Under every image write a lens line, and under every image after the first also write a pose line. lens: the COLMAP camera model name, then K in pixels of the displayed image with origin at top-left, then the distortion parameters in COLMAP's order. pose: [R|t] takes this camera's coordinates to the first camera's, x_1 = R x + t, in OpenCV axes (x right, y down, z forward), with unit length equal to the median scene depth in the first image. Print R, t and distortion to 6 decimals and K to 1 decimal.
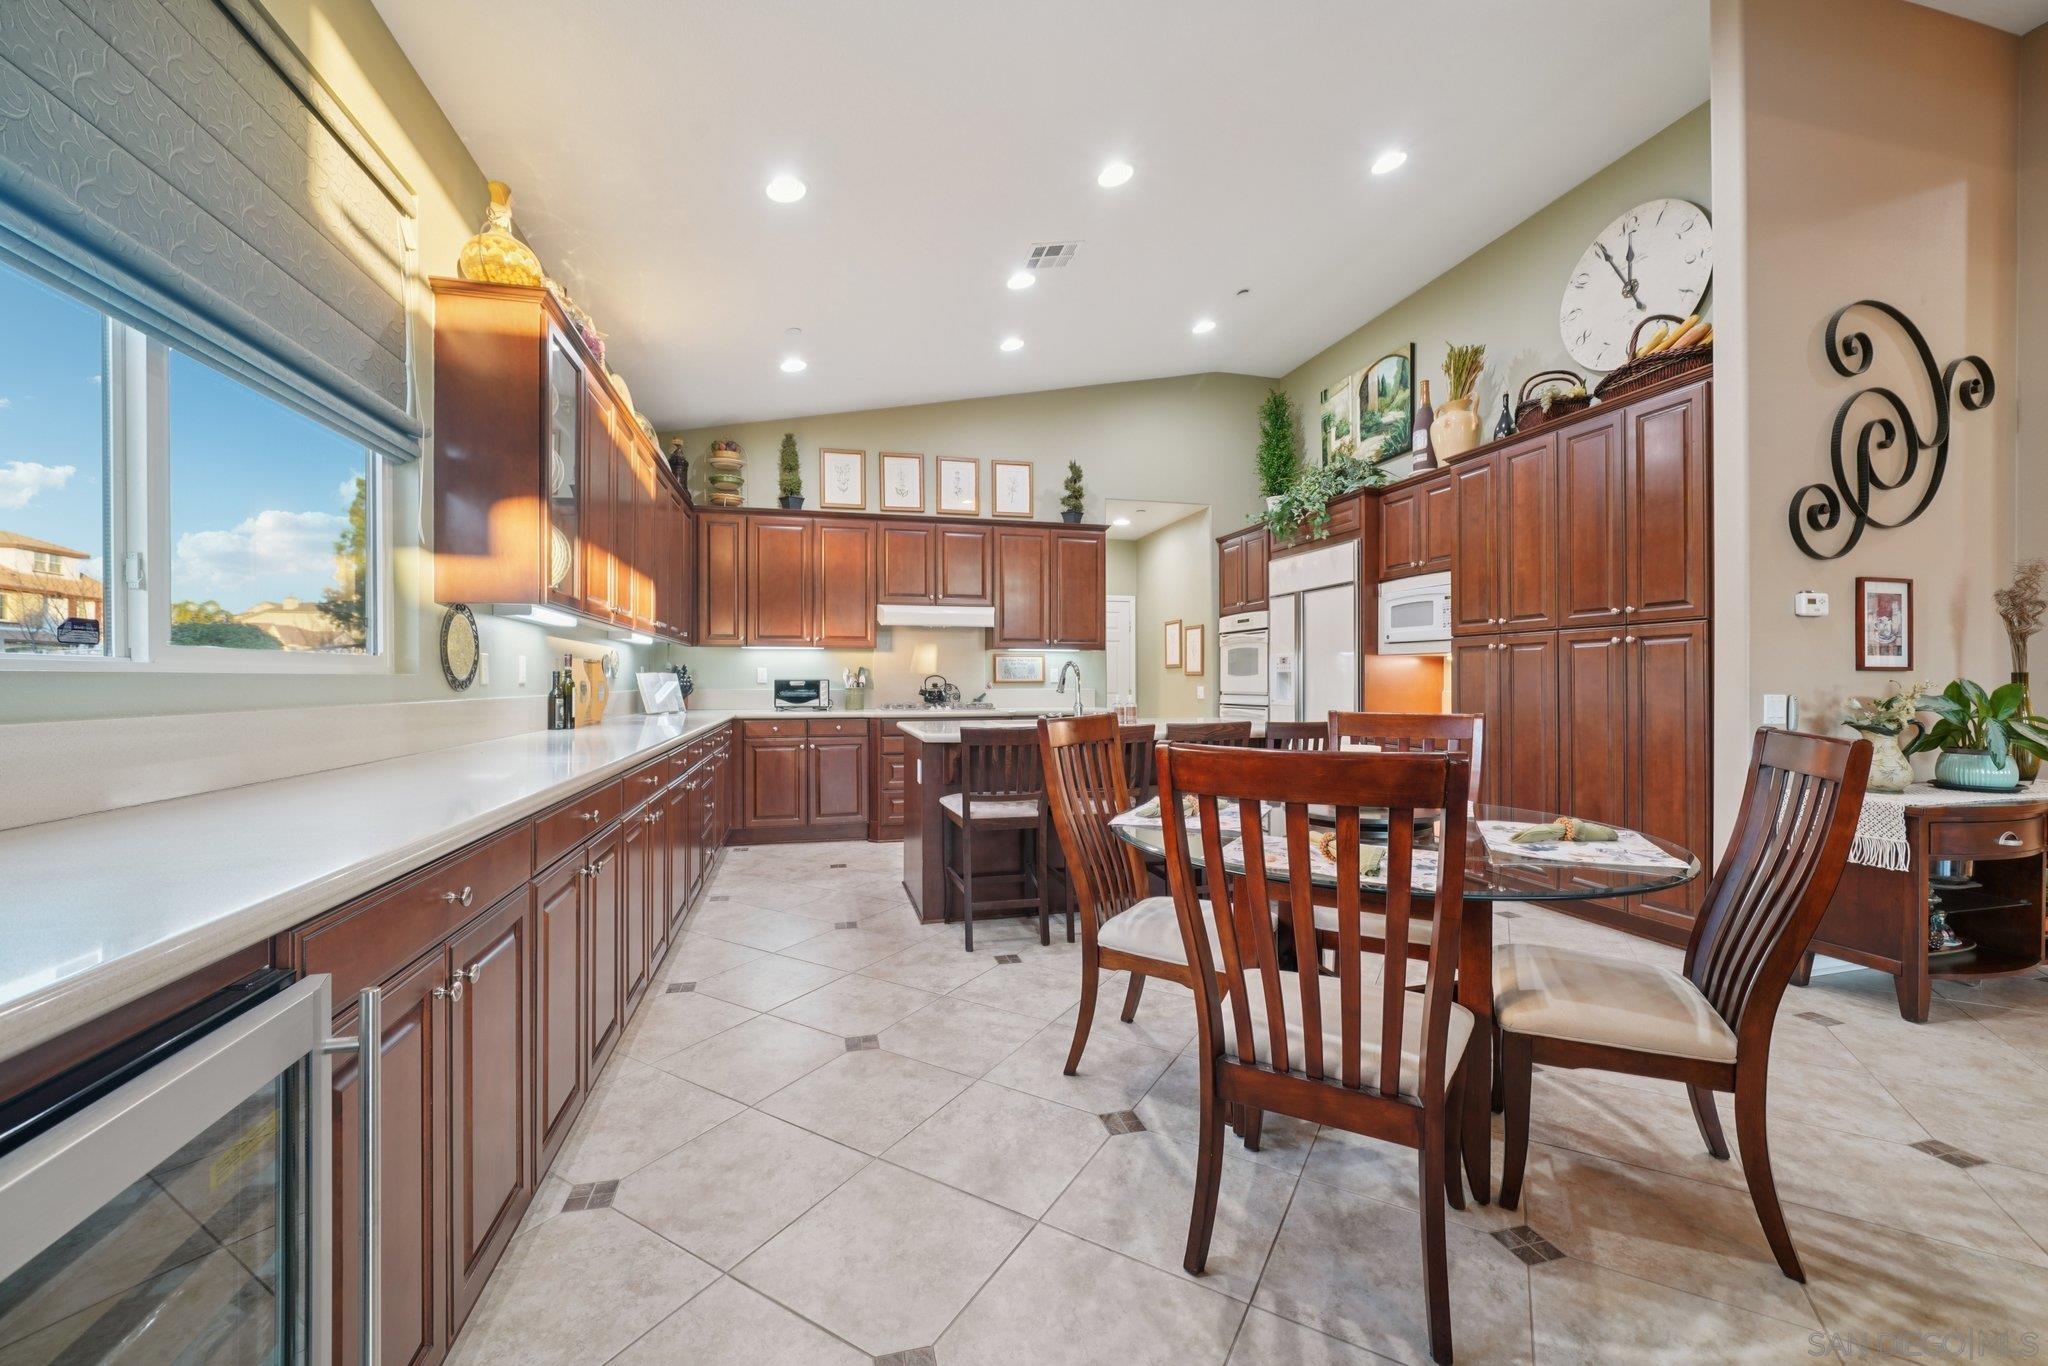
lens RADIAL K [[816.1, 0, 1024.0], [0, 816.1, 683.0], [0, 0, 1]] dist [-0.000907, -0.000033]
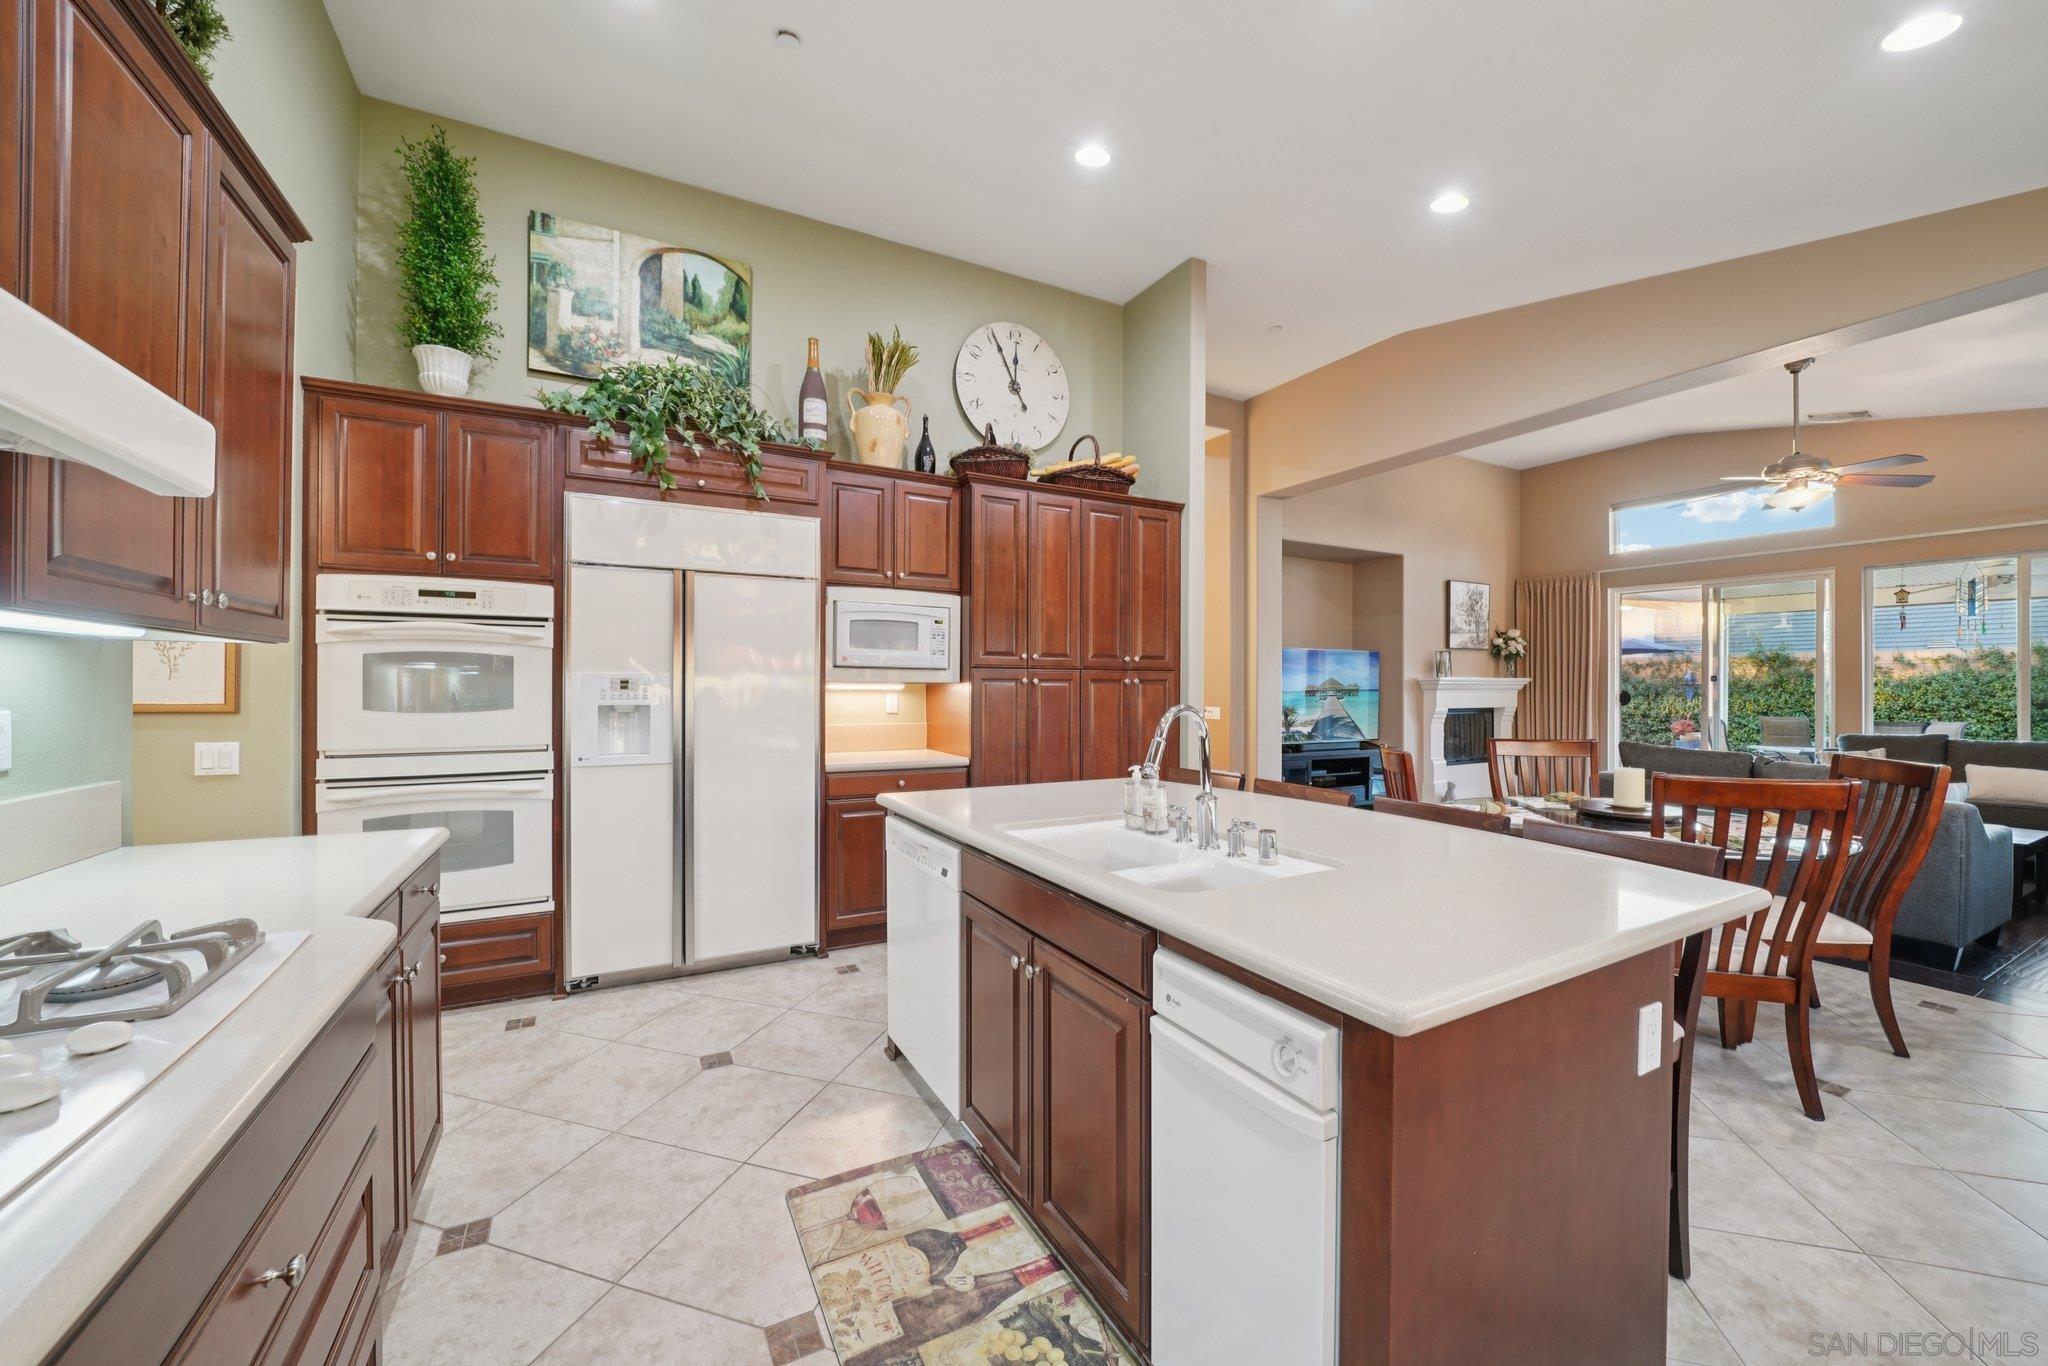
lens RADIAL K [[759.7, 0, 1024.0], [0, 759.7, 683.0], [0, 0, 1]] dist [-0.018126, 0.003062]
pose [[-0.237119, 0.003422, 0.971475, -0.243656], [-0.000628, 0.999993, -0.003675, -0.026644], [-0.971480, -0.001481, -0.237115, 0.857500]]
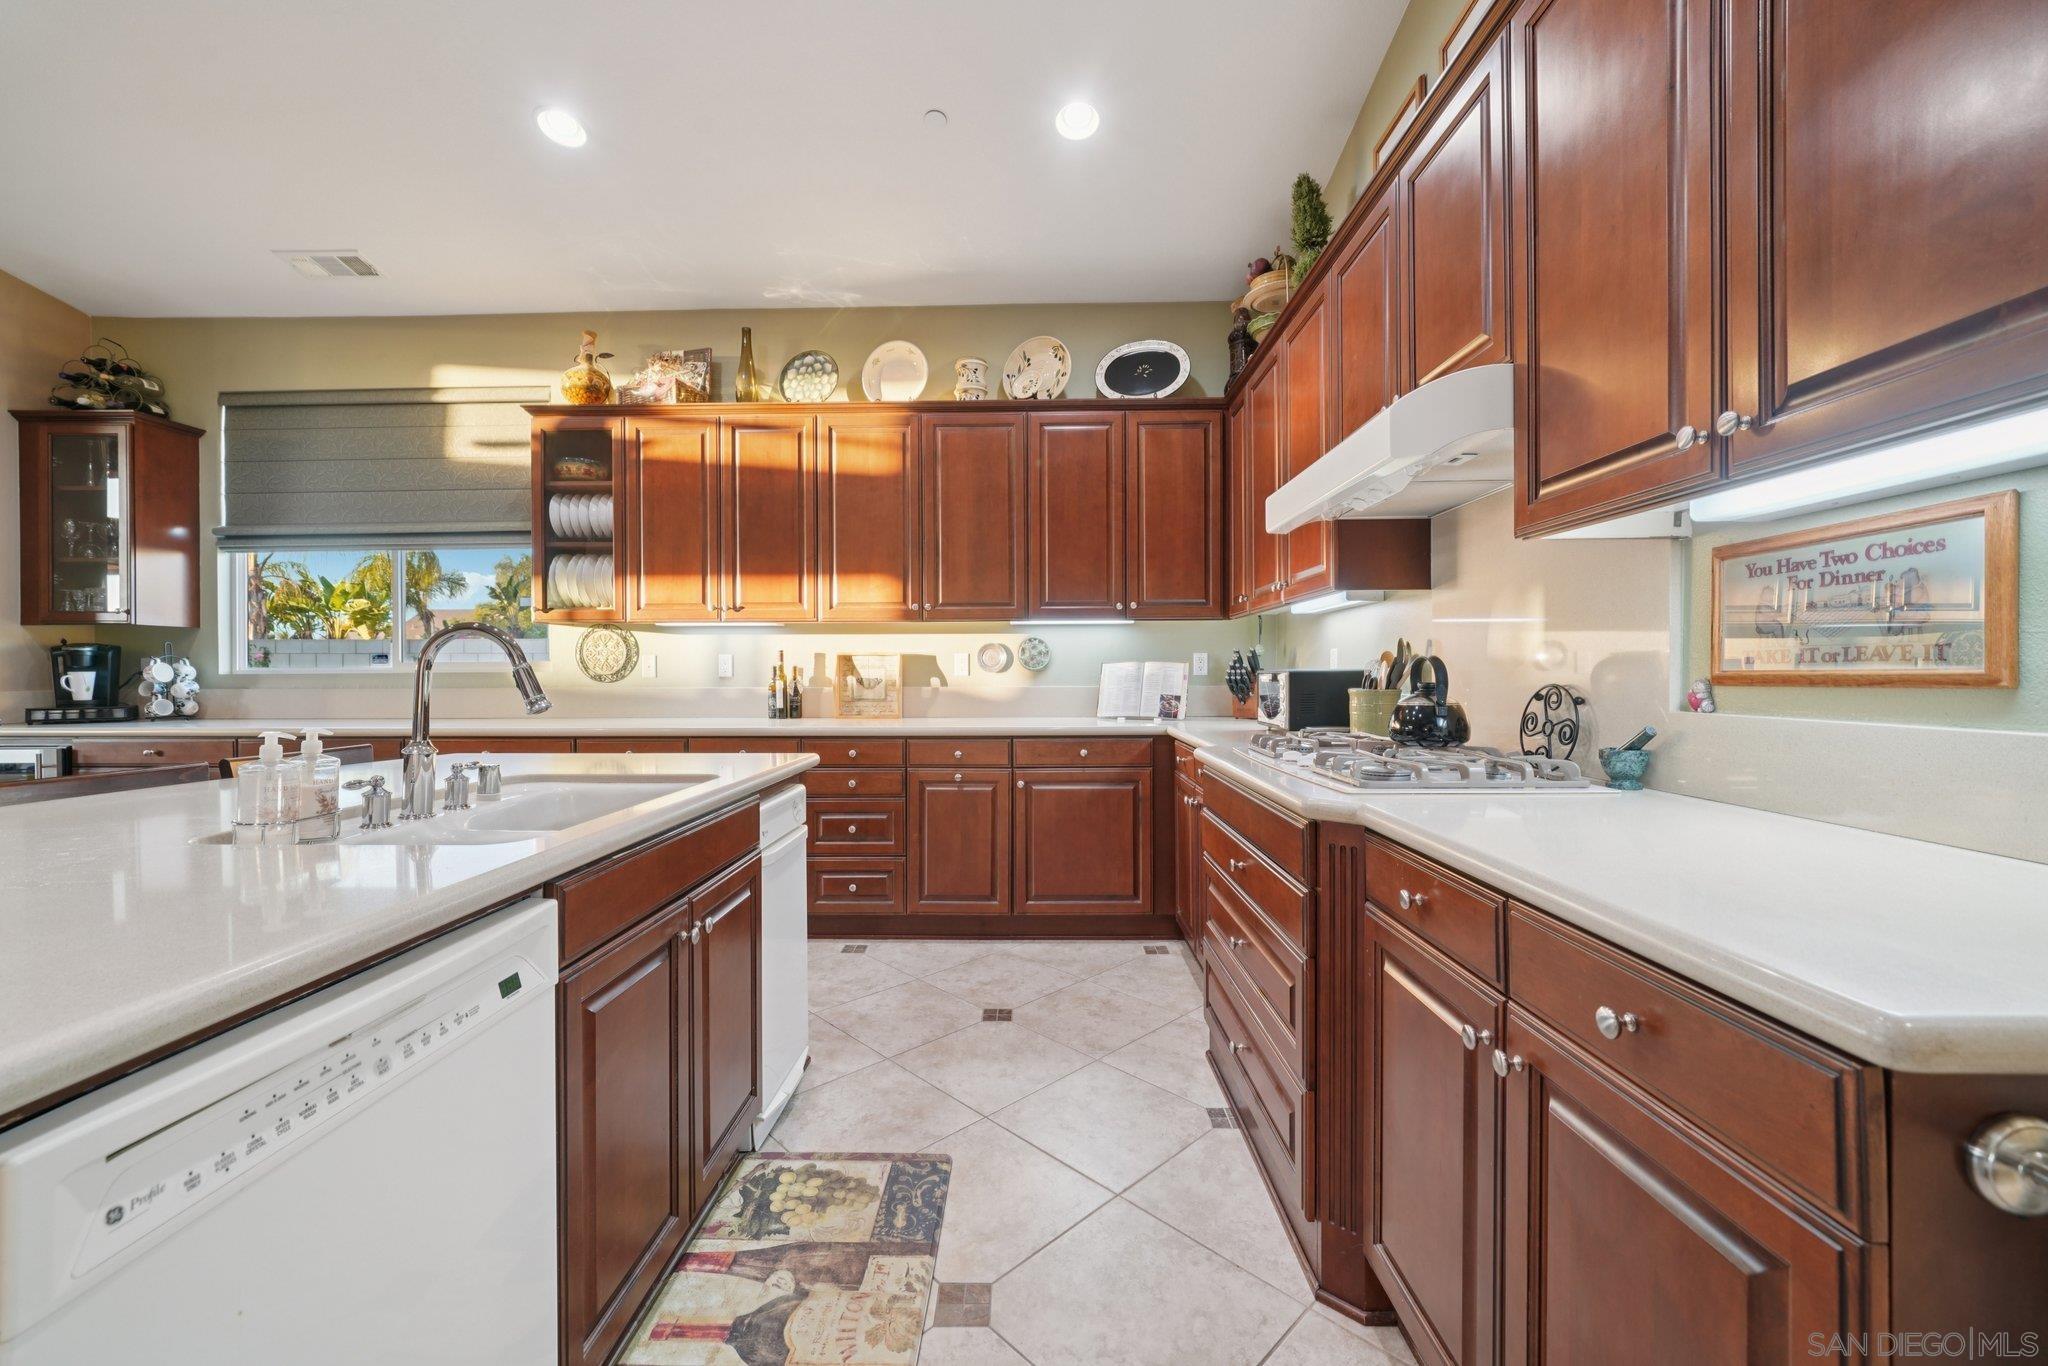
lens RADIAL K [[804.8, 0, 1015.9], [0, 804.8, 681.1], [0, 0, 1]] dist [-0.009112, 0.002566]
pose [[-0.277834, 0.011498, -0.960560, 0.231560], [0.000701, 0.999931, 0.011766, -0.003467], [0.960629, 0.002595, -0.277822, 0.952270]]
